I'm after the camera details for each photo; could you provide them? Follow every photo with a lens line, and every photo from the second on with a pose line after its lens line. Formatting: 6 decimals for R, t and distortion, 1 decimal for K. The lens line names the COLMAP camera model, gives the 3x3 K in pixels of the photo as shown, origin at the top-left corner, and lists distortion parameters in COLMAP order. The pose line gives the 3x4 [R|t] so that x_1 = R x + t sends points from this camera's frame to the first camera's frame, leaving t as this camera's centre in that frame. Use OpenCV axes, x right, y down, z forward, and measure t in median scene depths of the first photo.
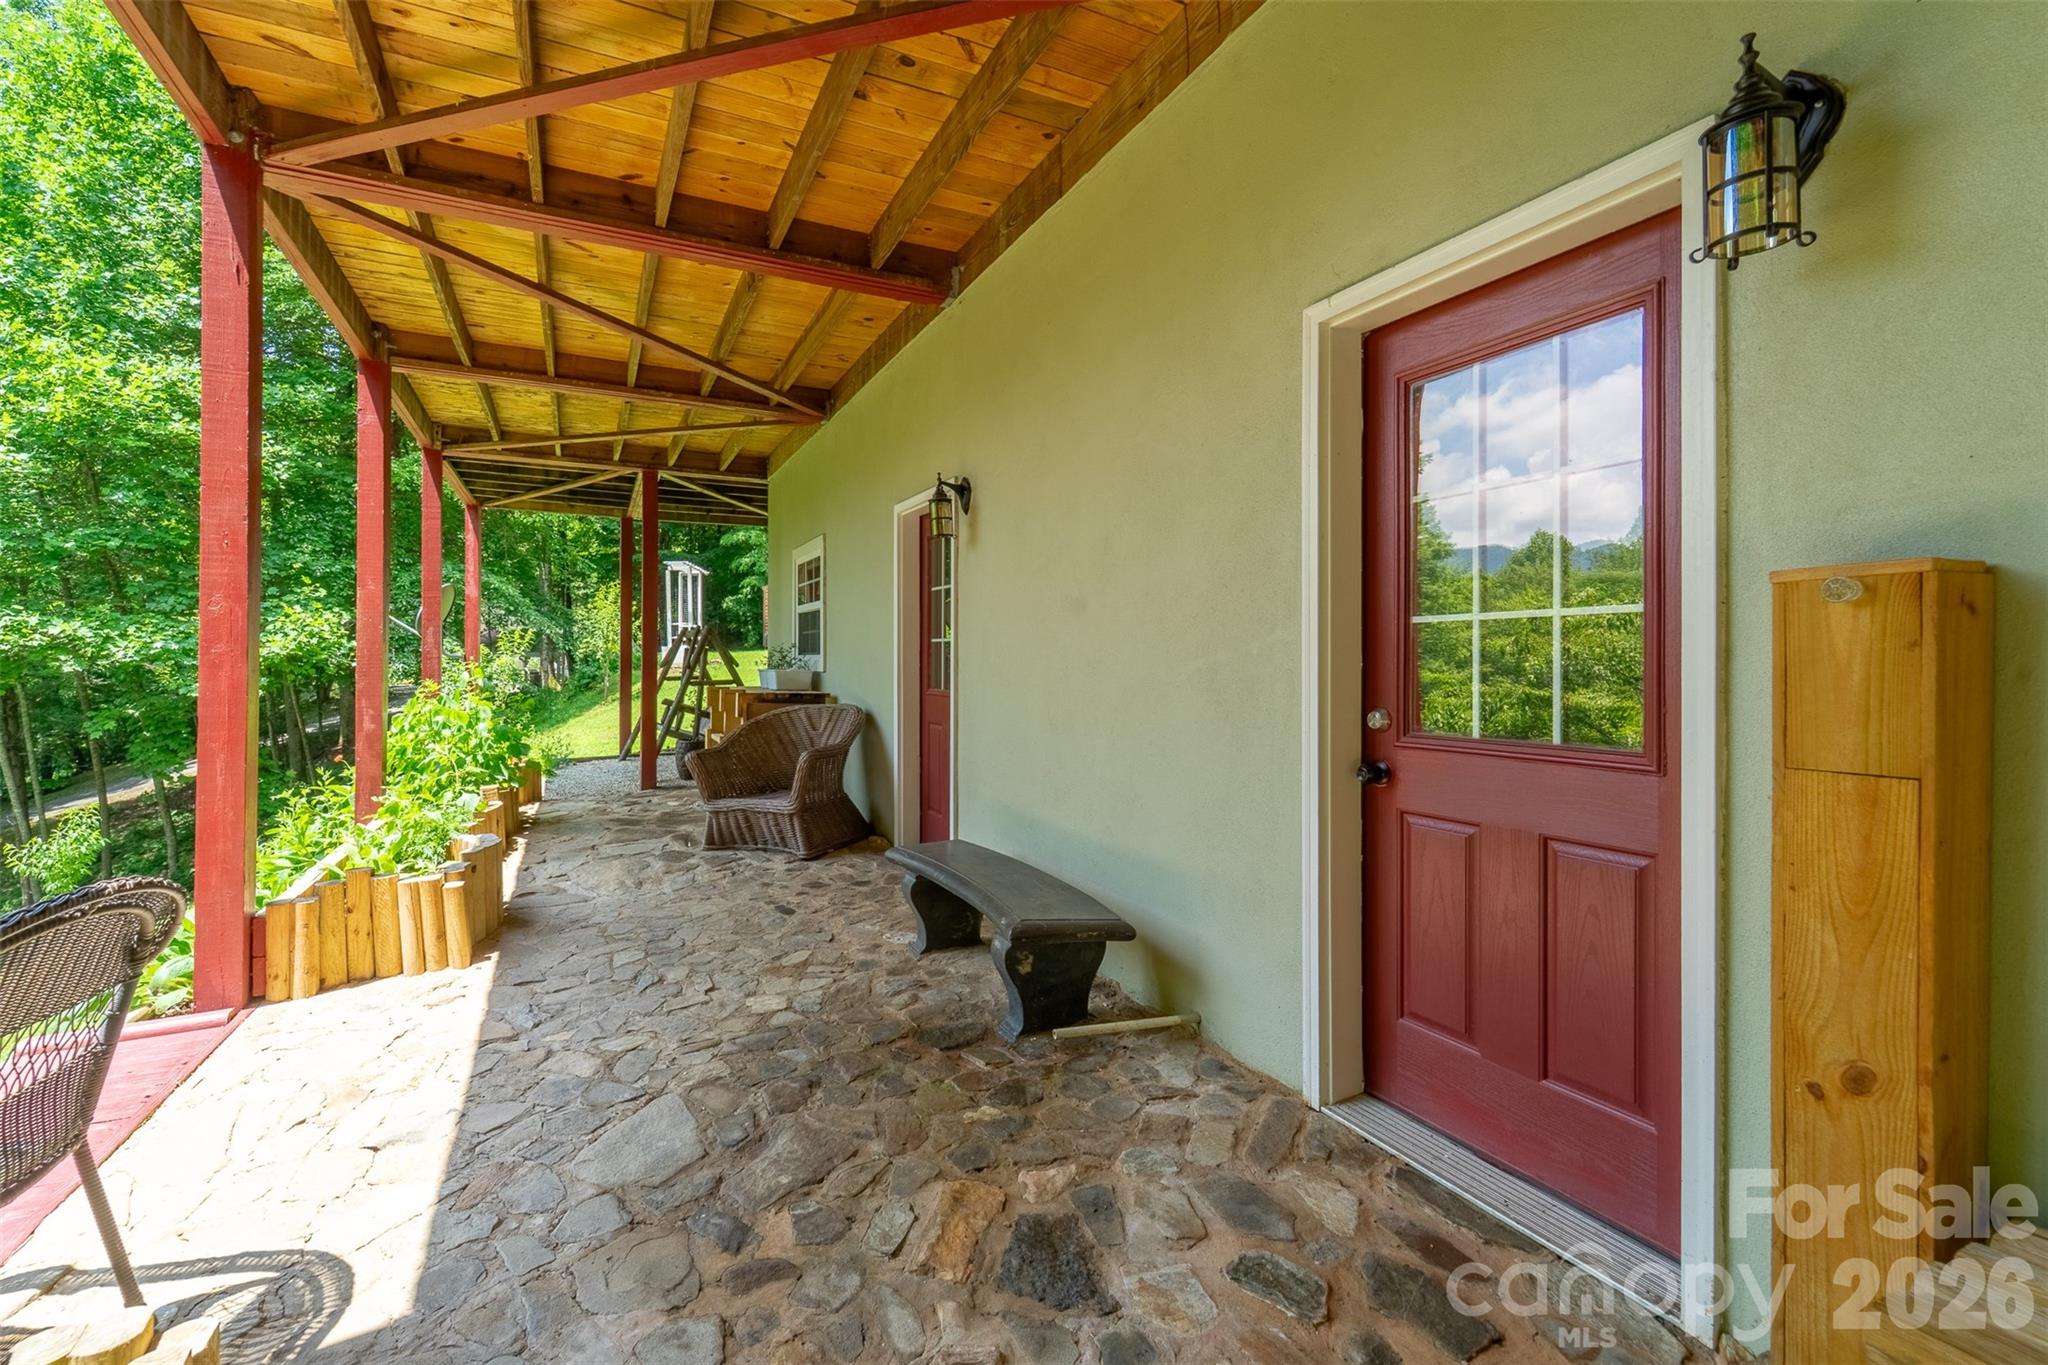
lens RADIAL K [[860.7, 0, 989.9], [0, 860.7, 672.4], [0, 0, 1]] dist [-0.010106, 0.014752]
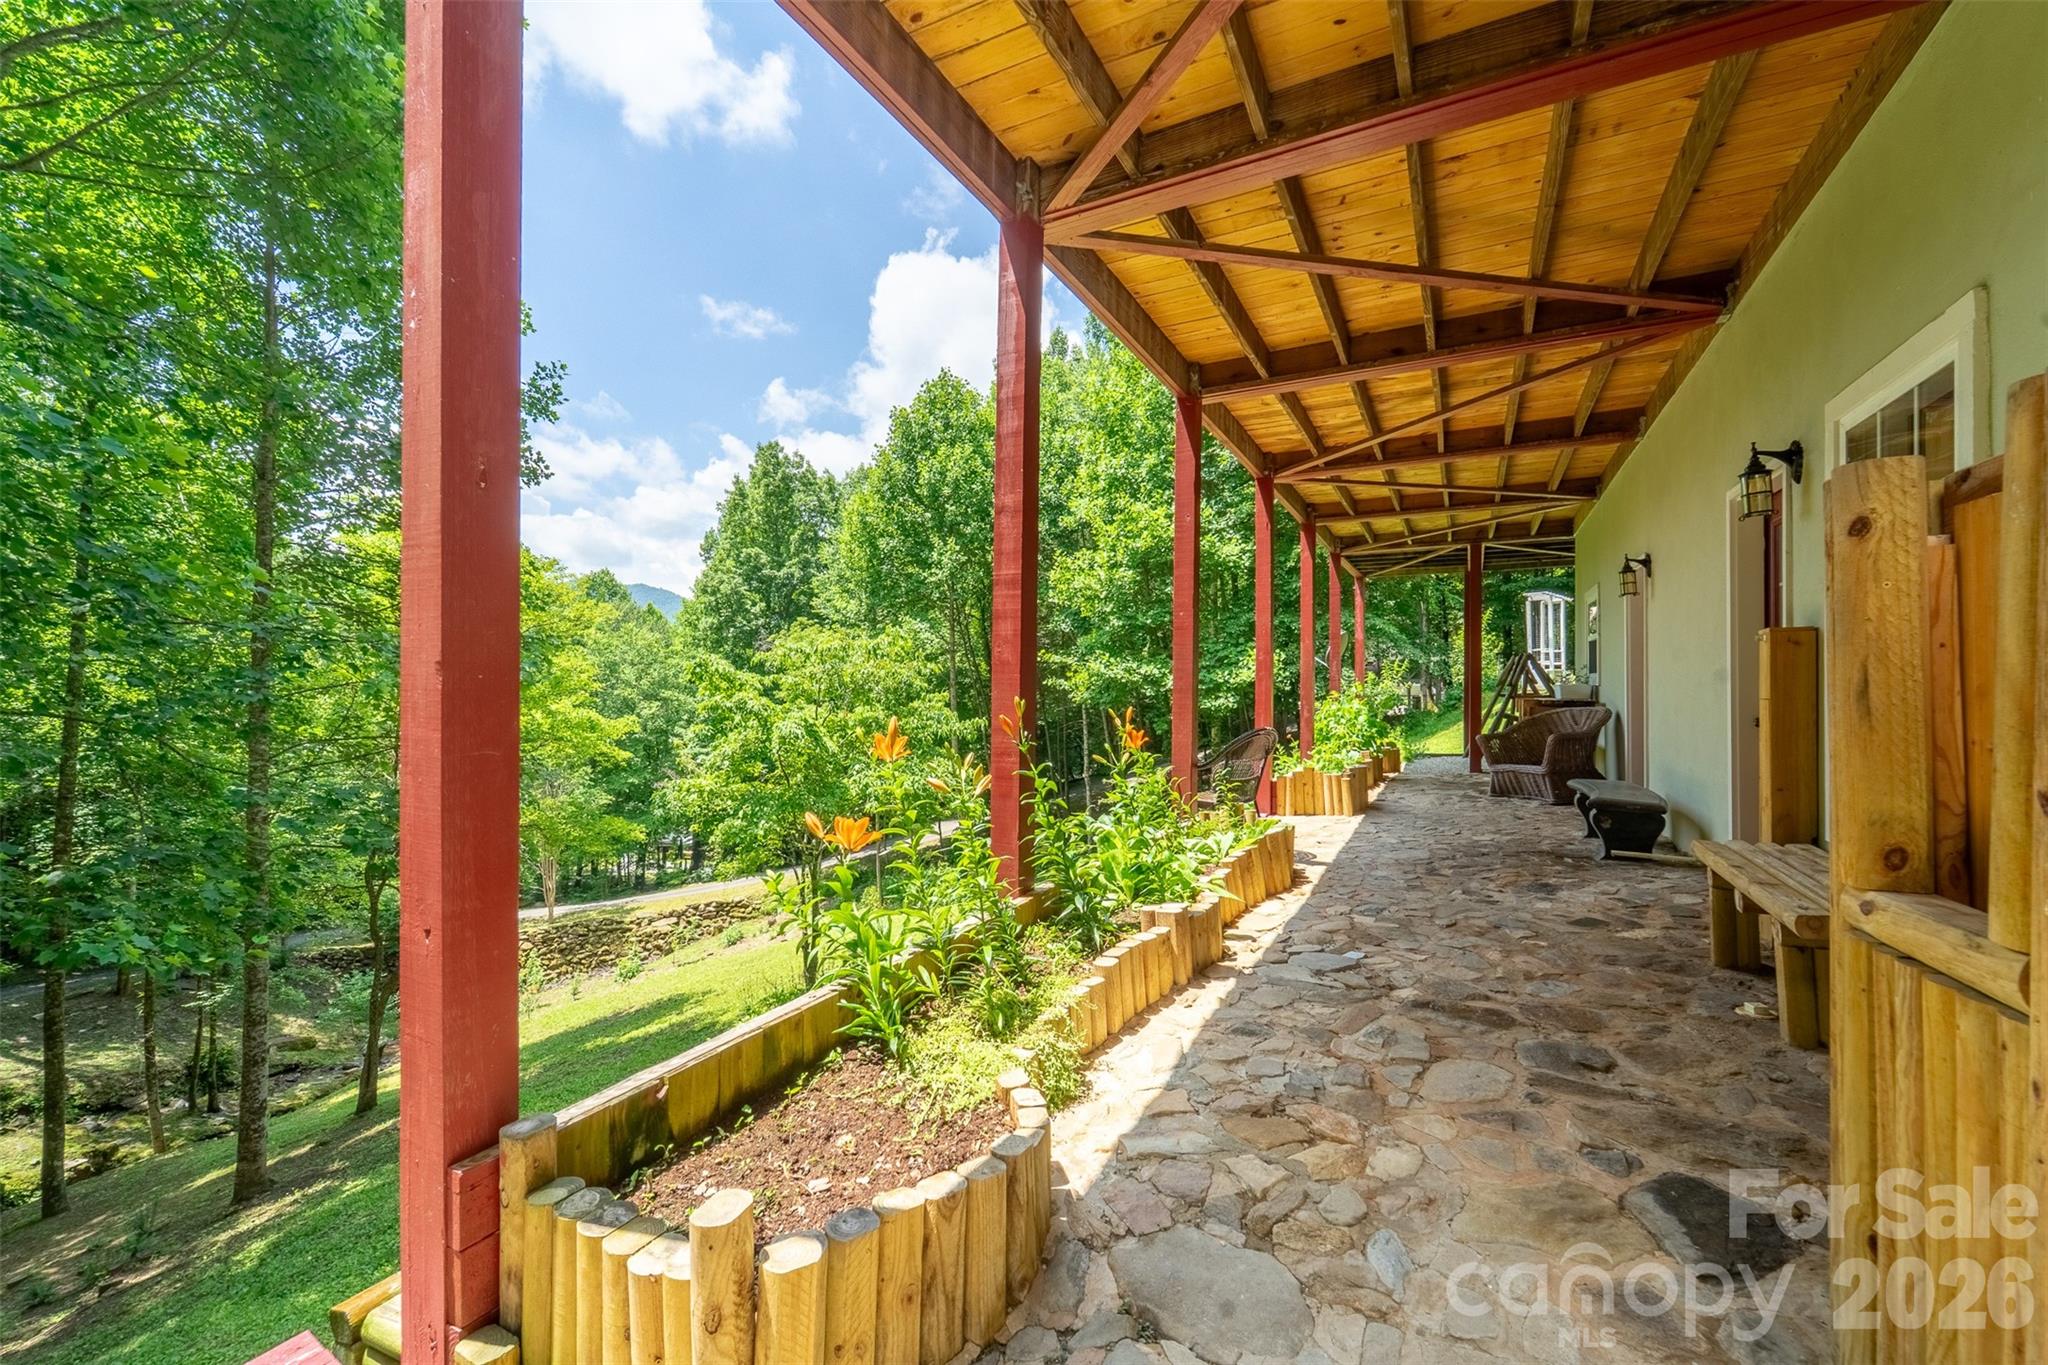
lens RADIAL K [[820.9, 0, 1017.4], [0, 820.9, 687.8], [0, 0, 1]] dist [-0.001957, -0.000067]
pose [[0.586547, -0.009100, -0.809864, 0.300036], [-0.001918, 0.999918, -0.012624, 0.020143], [0.809913, 0.008958, 0.586481, -0.467134]]
